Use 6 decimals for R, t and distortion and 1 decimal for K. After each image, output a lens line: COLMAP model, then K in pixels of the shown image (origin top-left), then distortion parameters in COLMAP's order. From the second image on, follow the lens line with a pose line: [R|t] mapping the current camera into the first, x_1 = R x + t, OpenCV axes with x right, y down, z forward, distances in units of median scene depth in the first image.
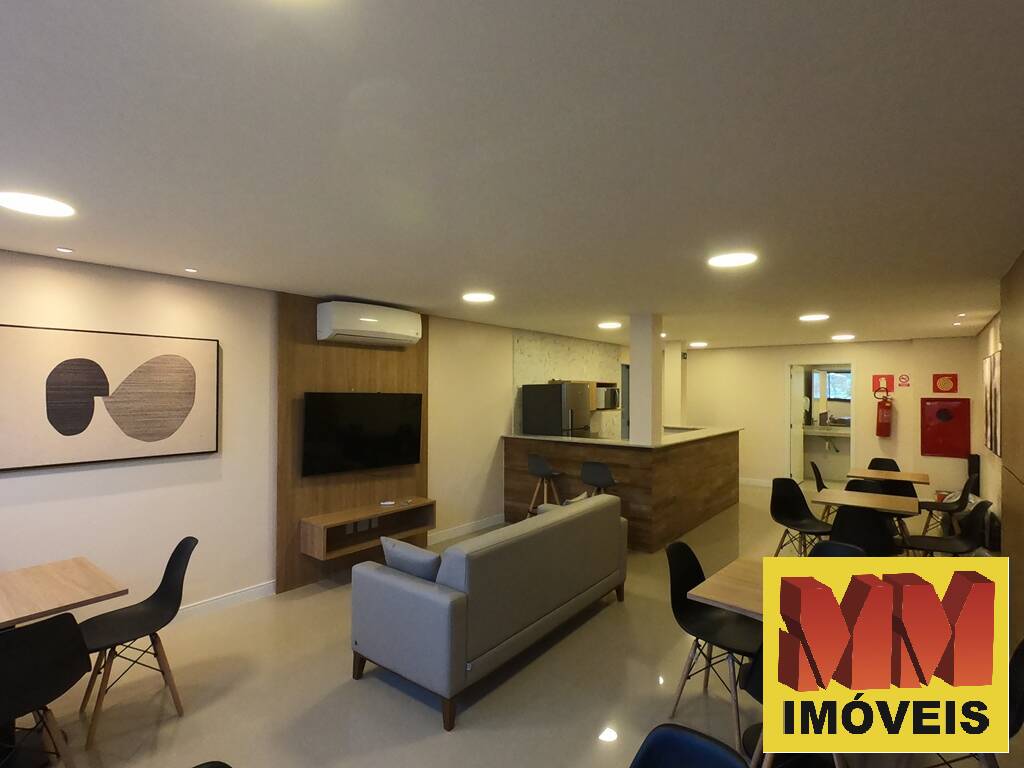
lens RADIAL K [[512.2, 0, 512.3], [0, 512.2, 386.1], [0, 0, 1]] dist [0.000085, 0.000248]
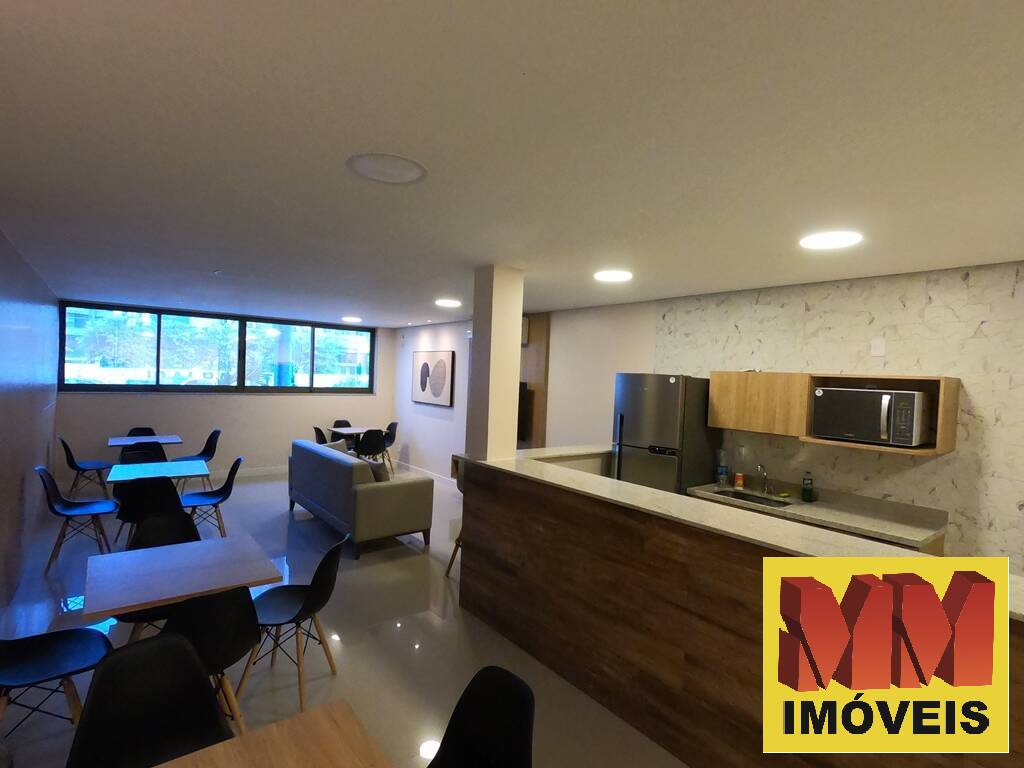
lens RADIAL K [[512.2, 0, 512.3], [0, 512.2, 386.1], [0, 0, 1]] dist [0.000085, 0.000248]
pose [[-0.241417, 0.007074, -0.970396, 0.792958], [-0.033998, 0.999298, 0.015743, 0.004955], [0.969826, 0.036792, -0.241007, 1.017912]]
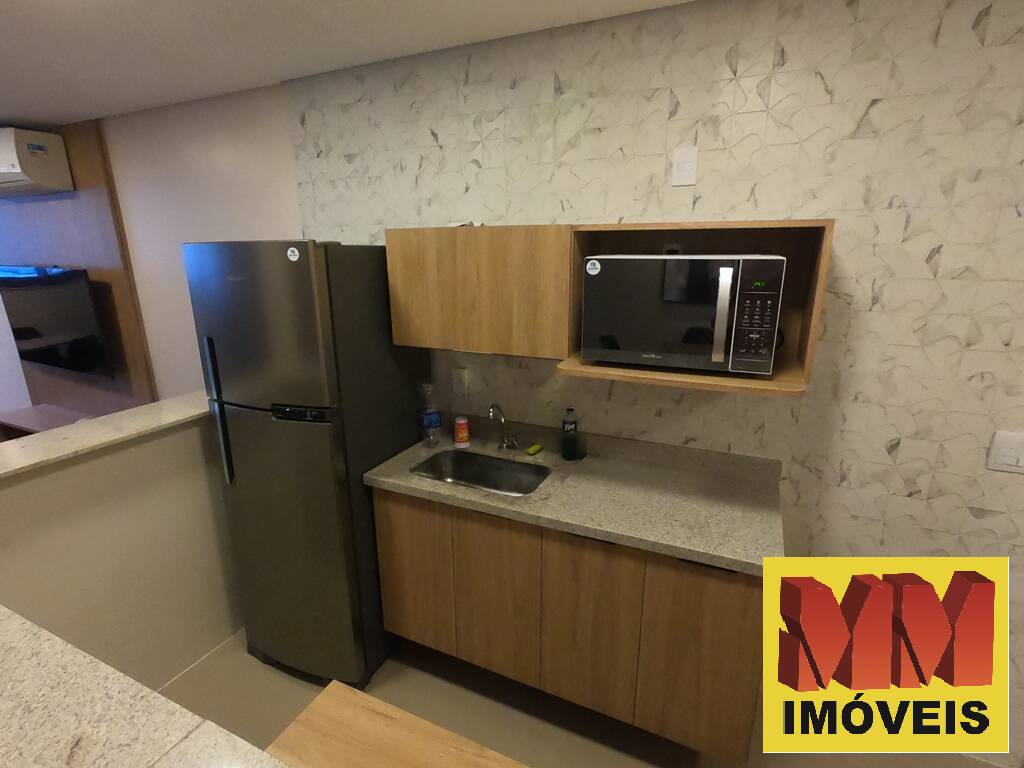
lens RADIAL K [[512.2, 0, 512.3], [0, 512.2, 386.1], [0, 0, 1]] dist [0.000085, 0.000248]
pose [[0.222953, 0.250665, -0.942051, 0.443291], [0.017705, 0.965174, 0.261008, -0.000257], [0.974668, -0.074872, 0.210750, 1.103767]]
